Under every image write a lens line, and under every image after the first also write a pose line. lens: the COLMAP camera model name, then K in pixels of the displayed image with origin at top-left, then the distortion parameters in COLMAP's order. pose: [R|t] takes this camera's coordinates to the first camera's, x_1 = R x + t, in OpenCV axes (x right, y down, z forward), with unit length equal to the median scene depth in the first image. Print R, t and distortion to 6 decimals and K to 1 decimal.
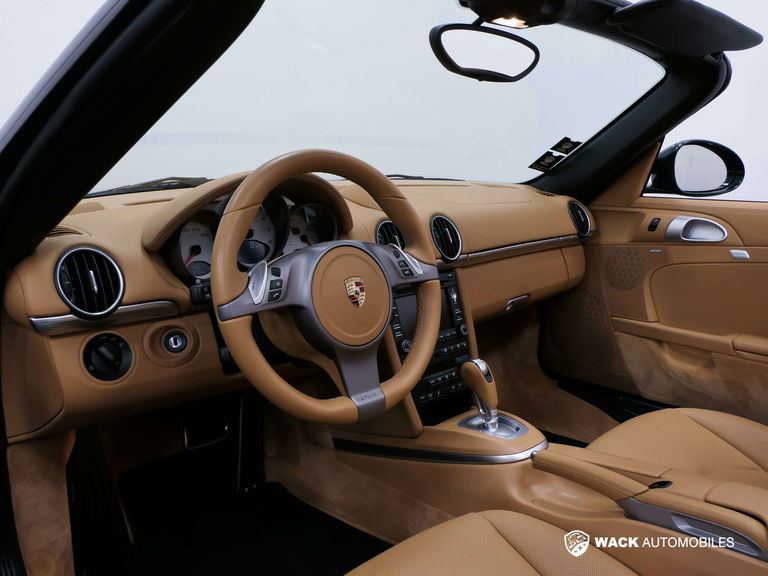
lens RADIAL K [[666.3, 0, 380.5], [0, 666.3, 292.7], [0, 0, 1]] dist [-0.011067, -0.005285]
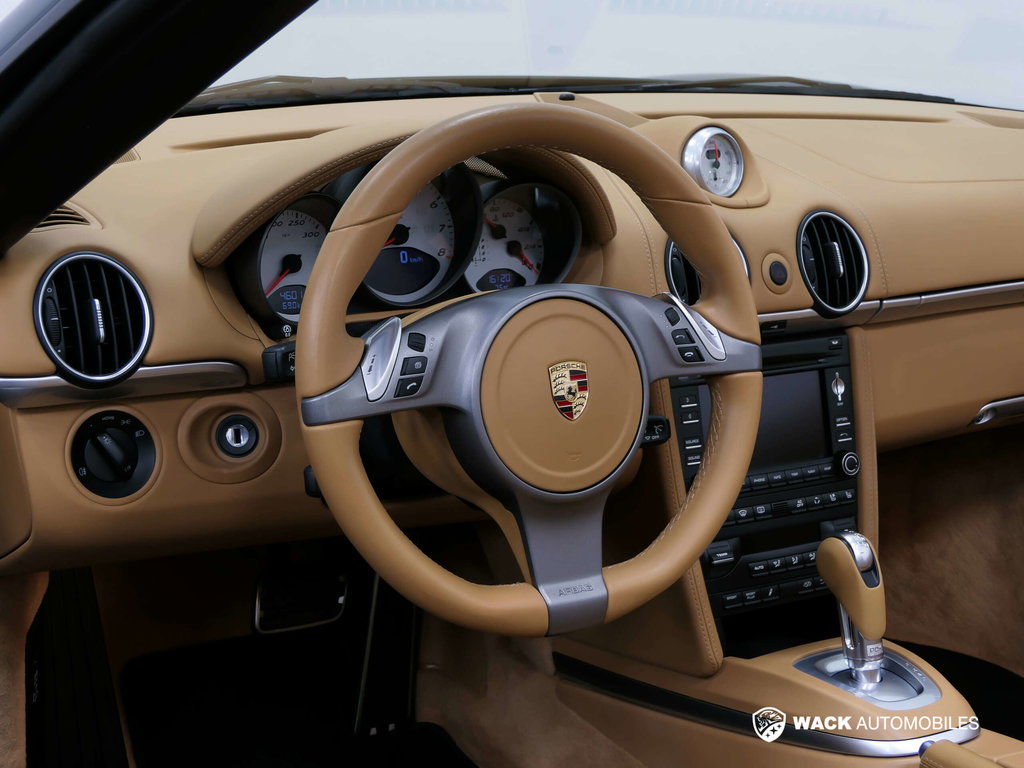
lens RADIAL K [[1792.4, 0, 513.7], [0, 1792.4, 382.4], [0, 0, 1]] dist [-0.031569, 0.000000]
pose [[0.975844, 0.115848, -0.185225, 0.162118], [-0.101503, 0.991183, 0.085170, -0.110054], [0.193459, -0.064311, 0.978998, -0.341880]]
